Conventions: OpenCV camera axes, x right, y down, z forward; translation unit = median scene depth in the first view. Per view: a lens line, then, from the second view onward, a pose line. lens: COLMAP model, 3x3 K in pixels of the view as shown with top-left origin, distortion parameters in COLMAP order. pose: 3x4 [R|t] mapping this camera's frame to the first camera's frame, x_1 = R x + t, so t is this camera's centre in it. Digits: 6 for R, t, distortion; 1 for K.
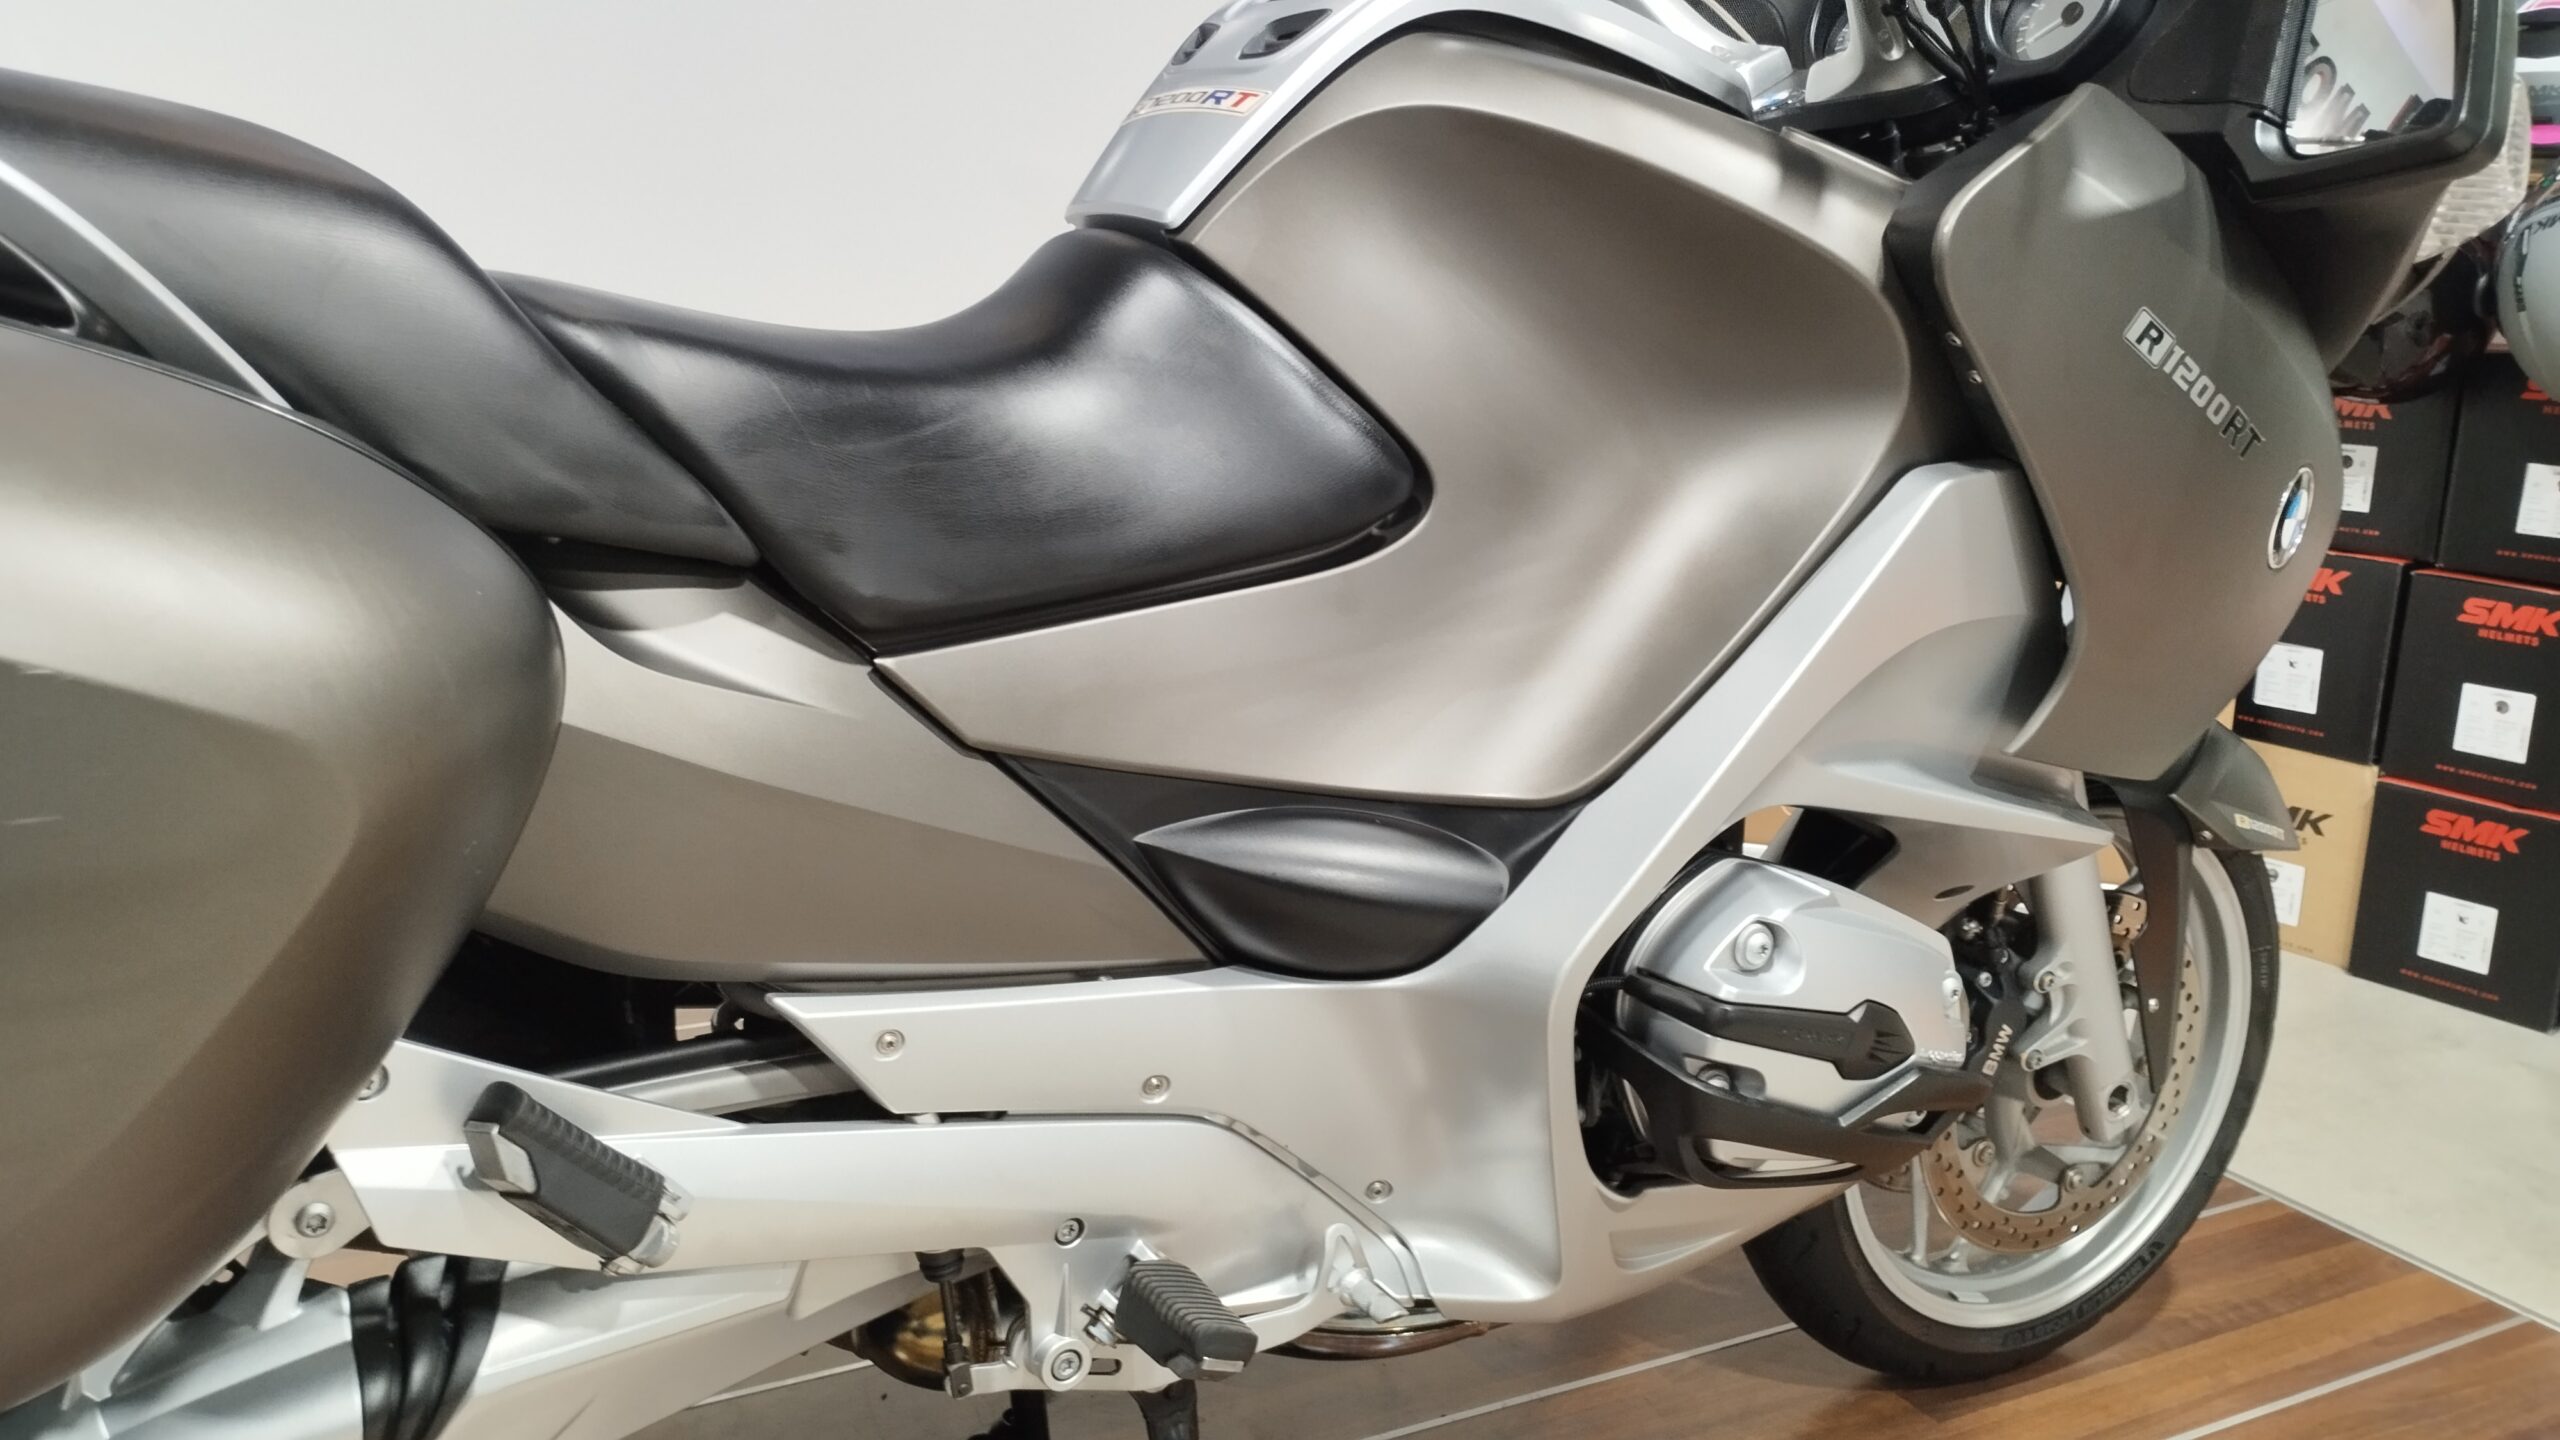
lens RADIAL K [[2186.0, 0, 1301.1], [0, 2186.0, 724.0], [0, 0, 1]] dist [0.068119, -0.074963]
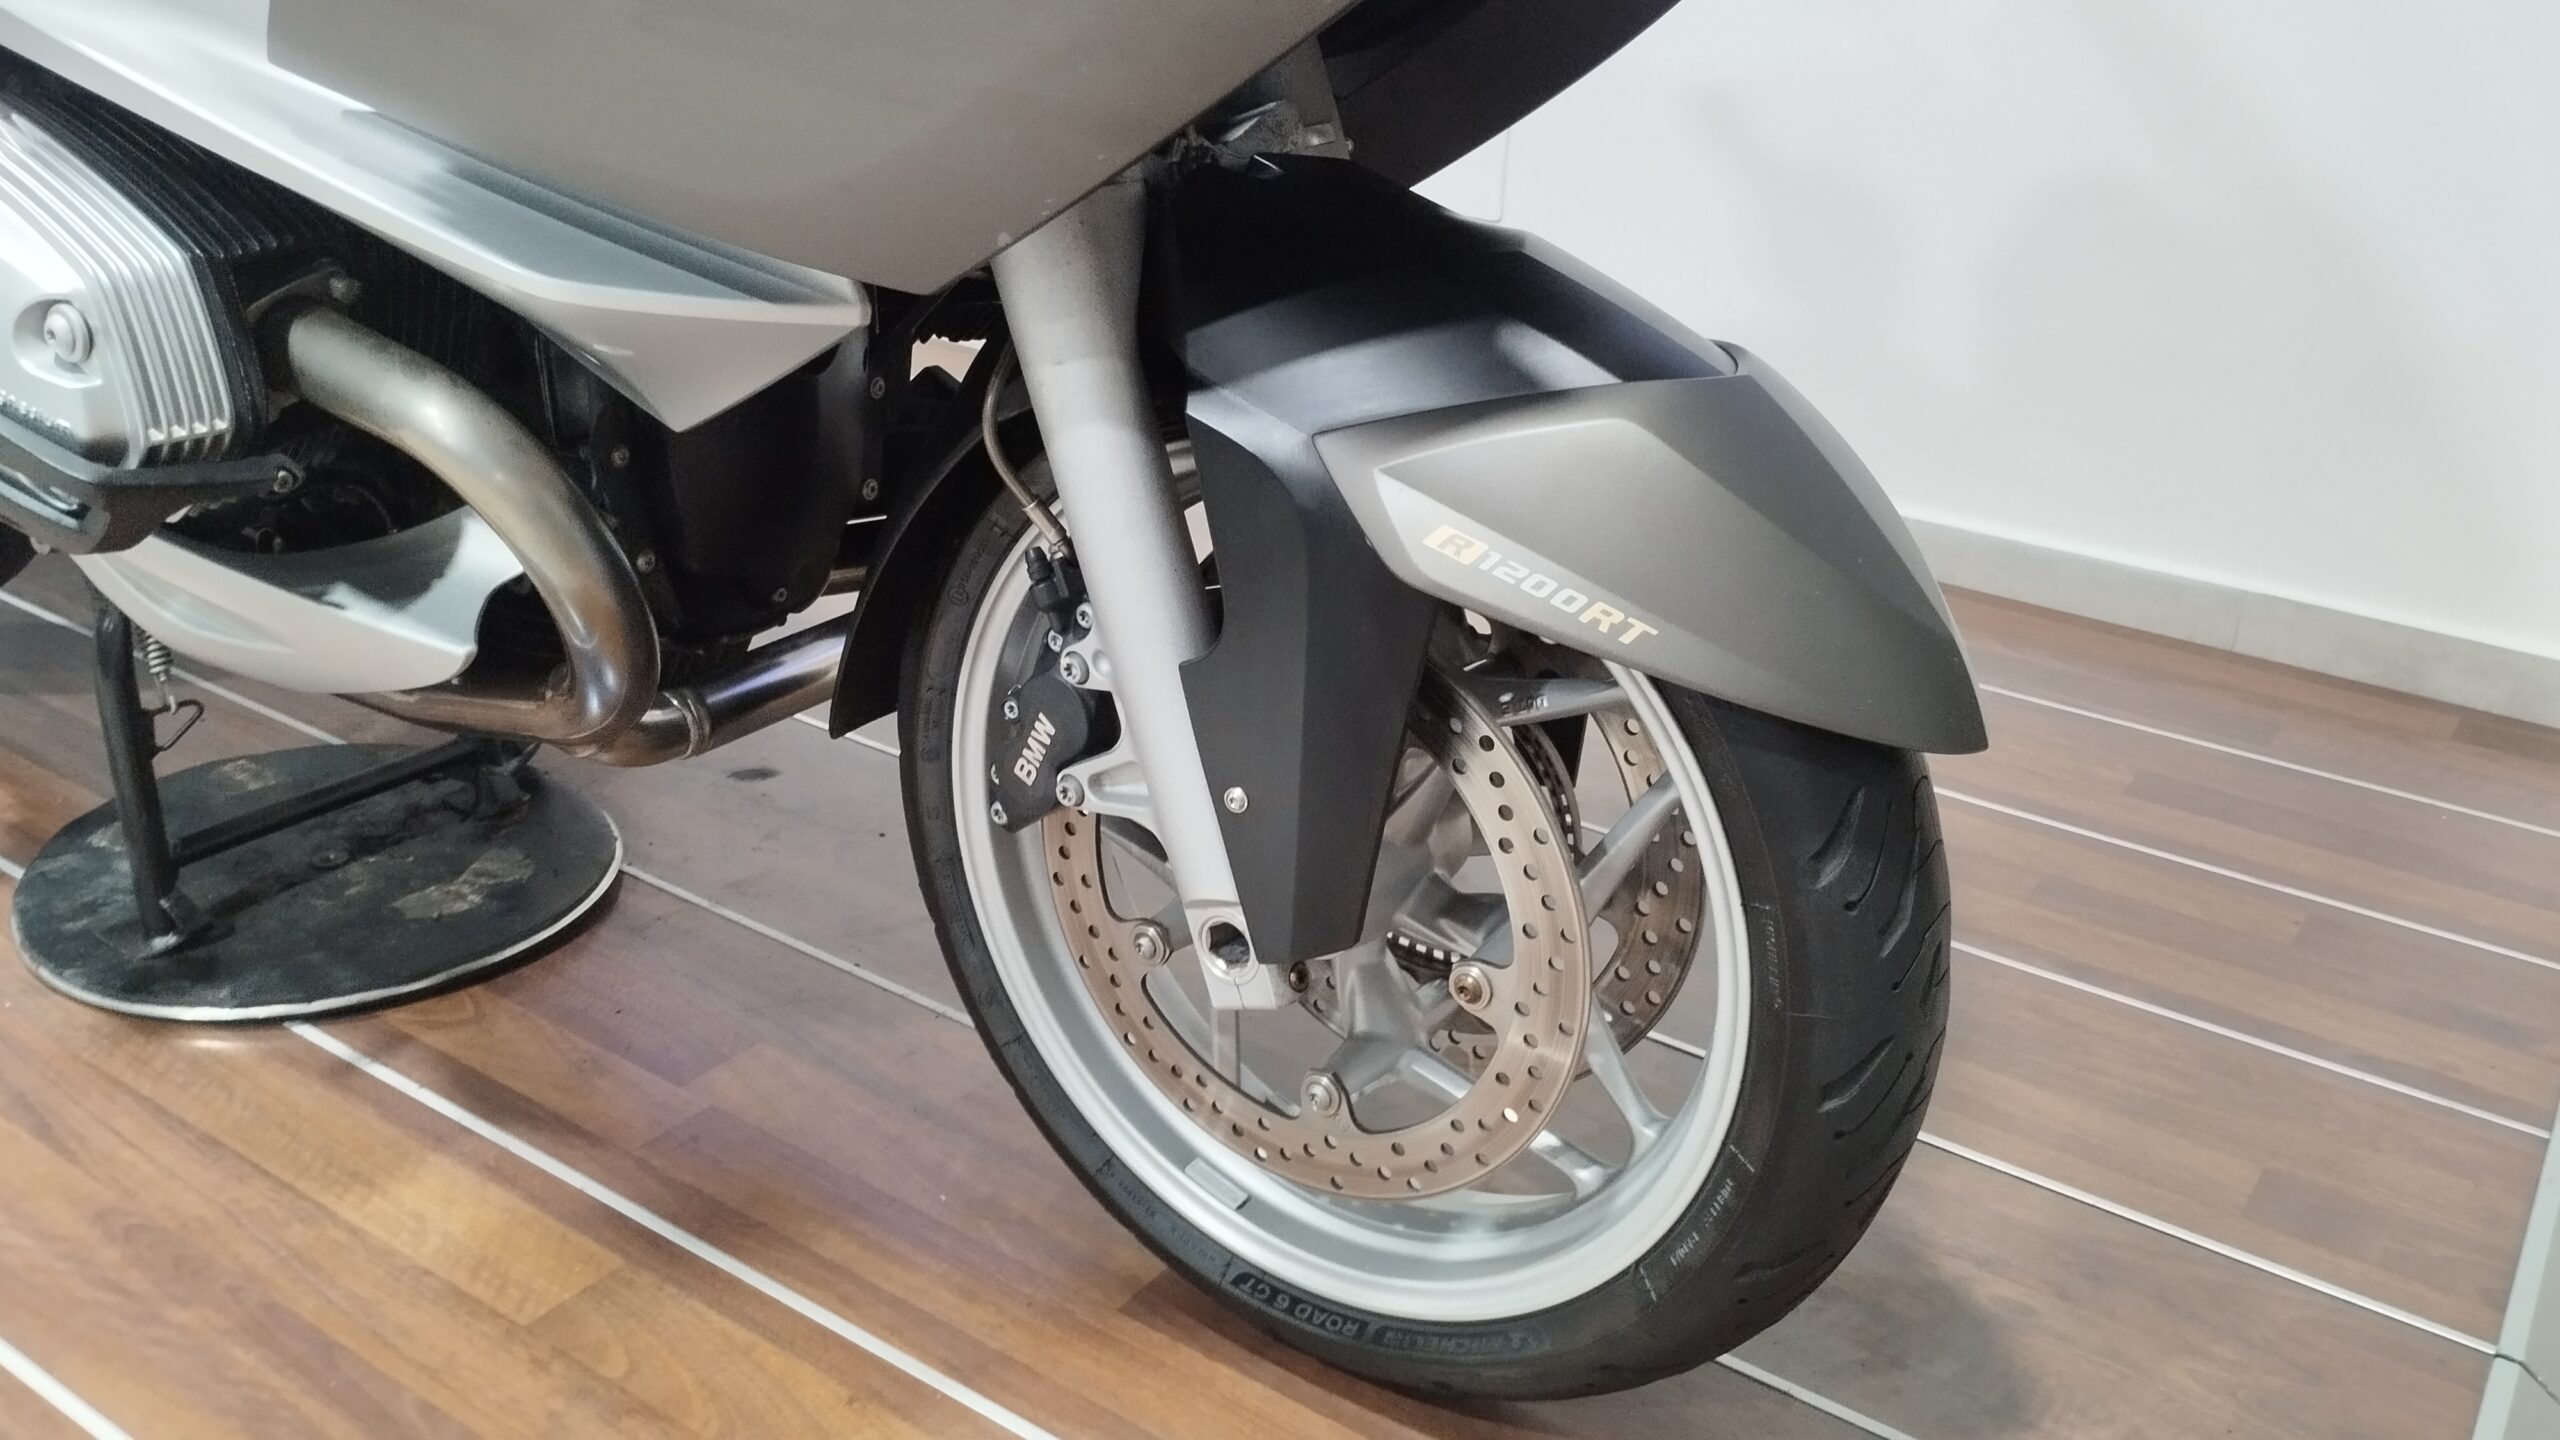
lens RADIAL K [[2182.1, 0, 1280.0], [0, 2182.1, 720.0], [0, 0, 1]] dist [0.062907, -0.080006]
pose [[0.450114, 0.344885, -0.823682, 1.217885], [-0.245919, 0.934613, 0.256947, -0.053295], [0.858441, 0.086904, 0.505496, 1.052074]]
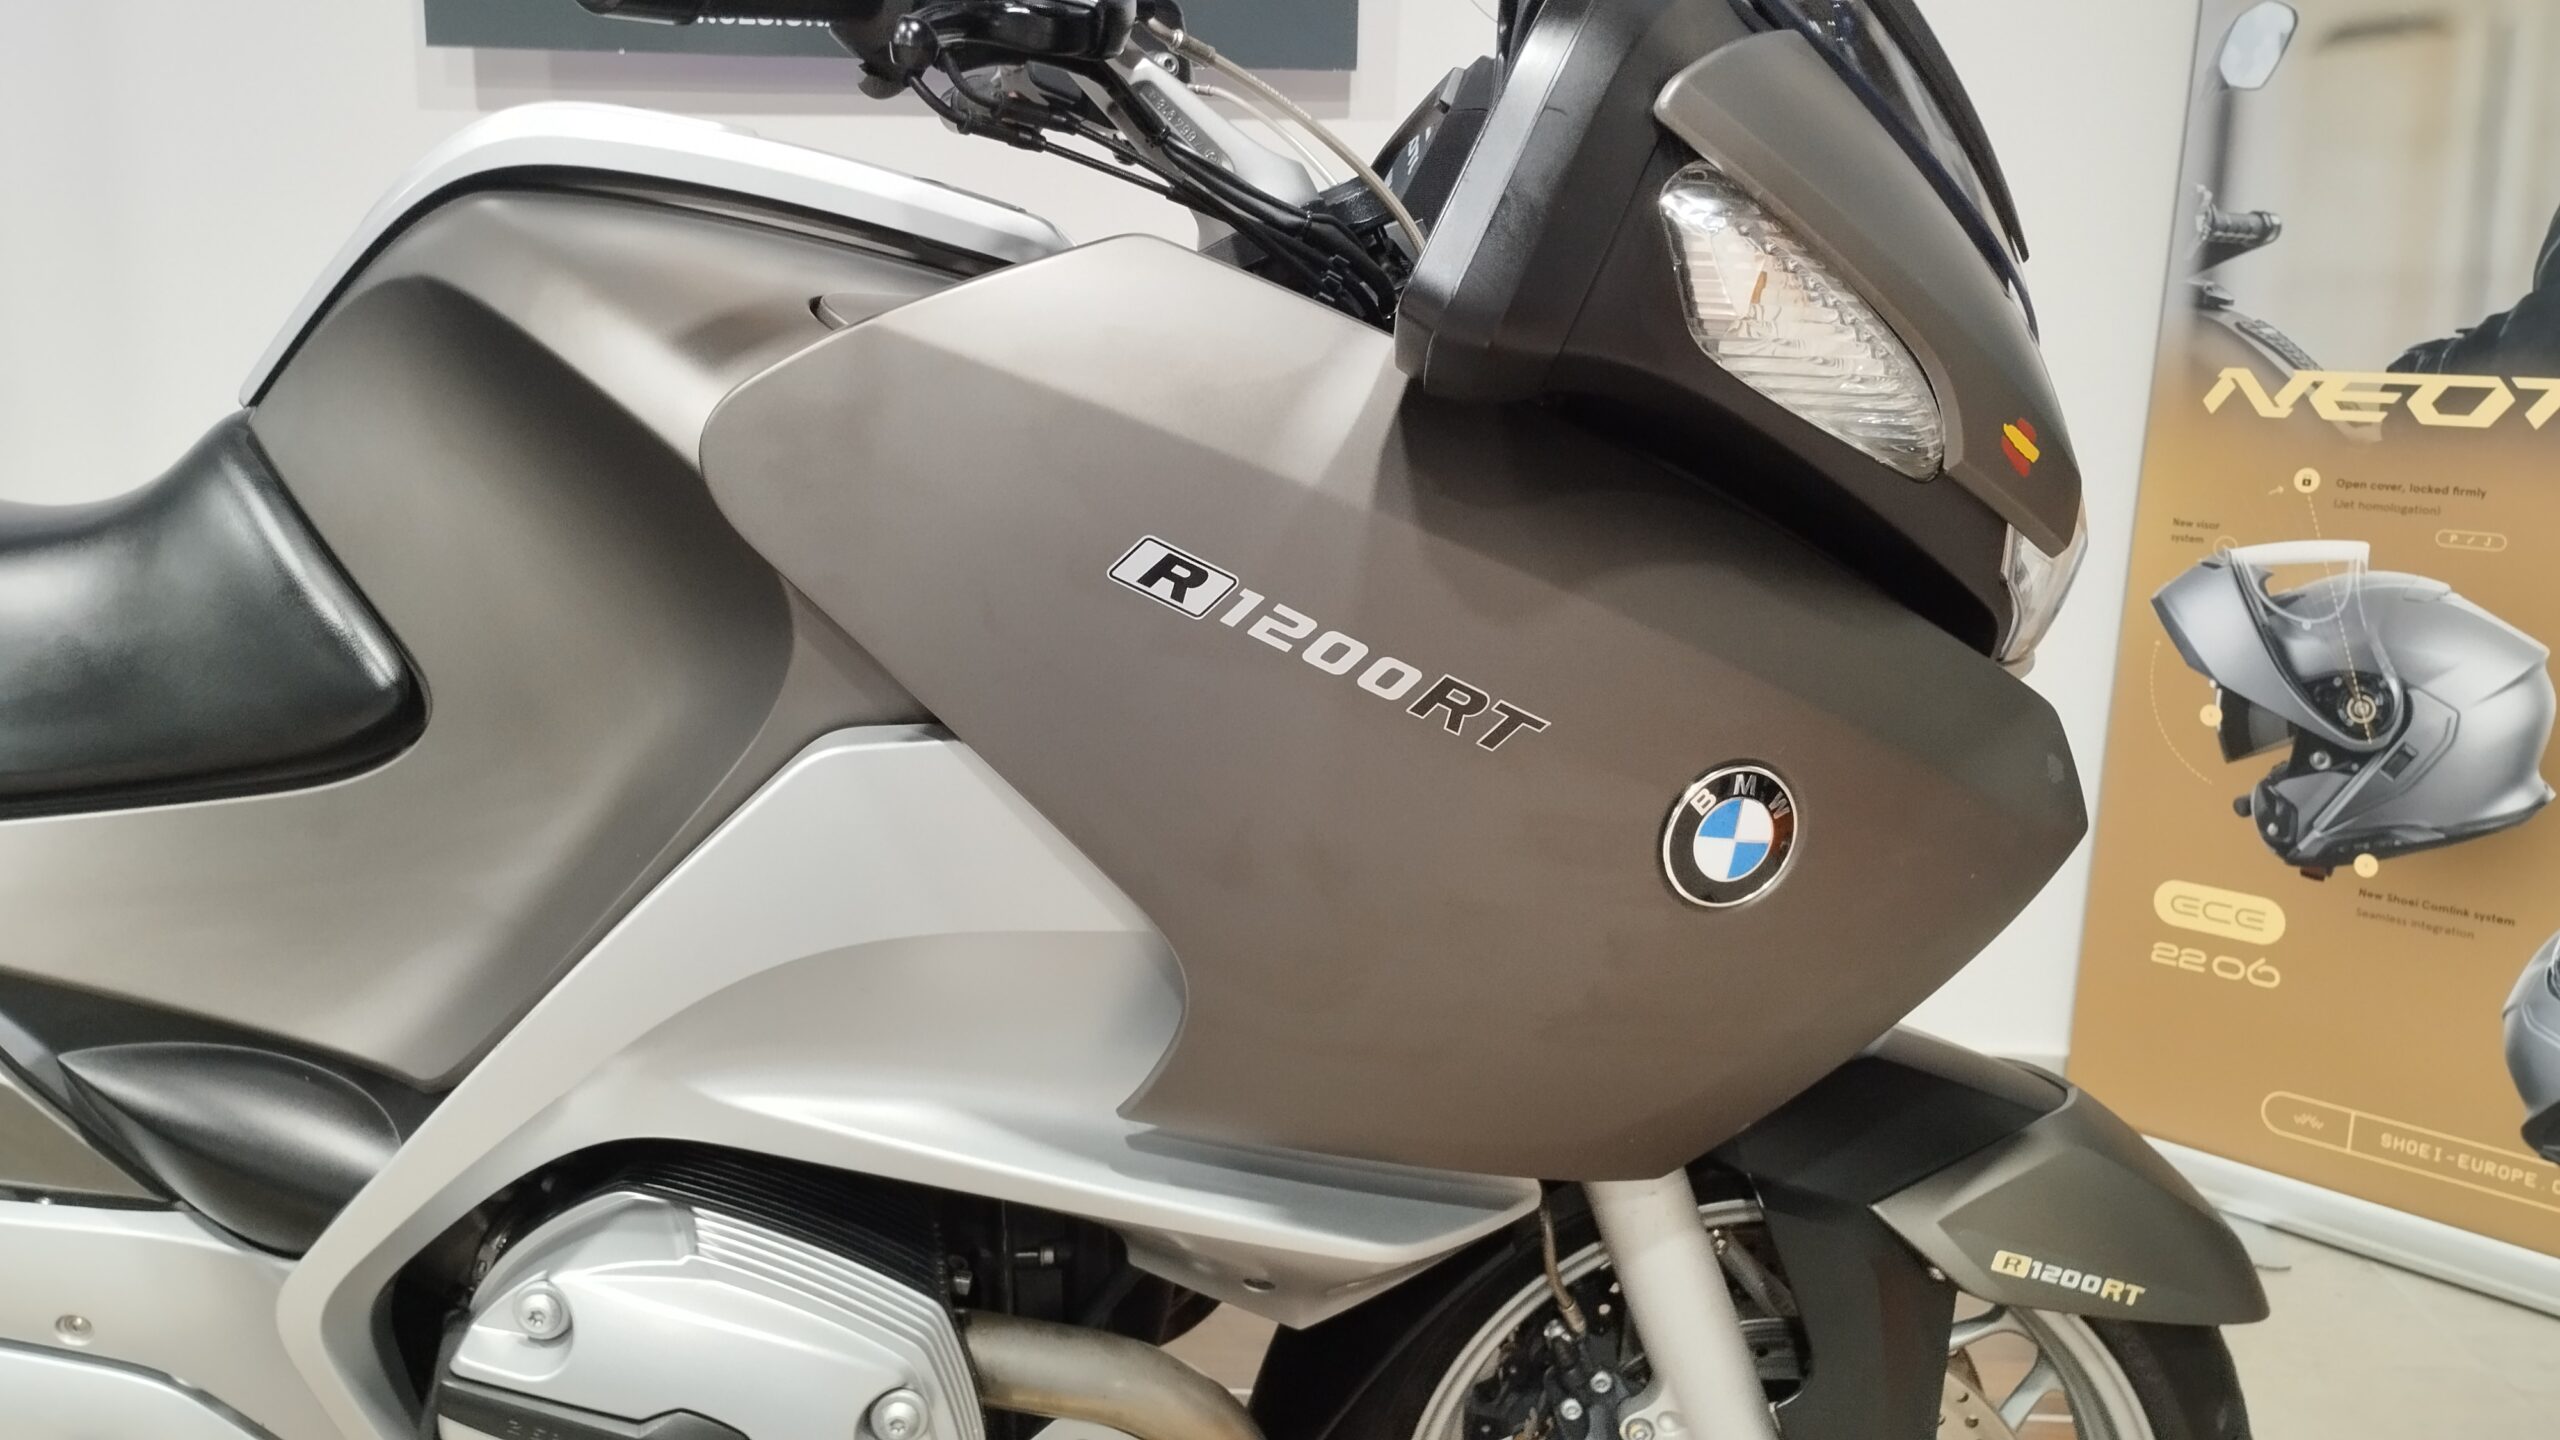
lens RADIAL K [[2210.6, 0, 1289.3], [0, 2210.6, 713.5], [0, 0, 1]] dist [0.067042, -0.086454]
pose [[0.868075, 0.079676, -0.489998, 0.815182], [-0.107259, 0.993825, -0.028418, -0.119275], [0.484708, 0.077226, 0.871260, 0.406369]]
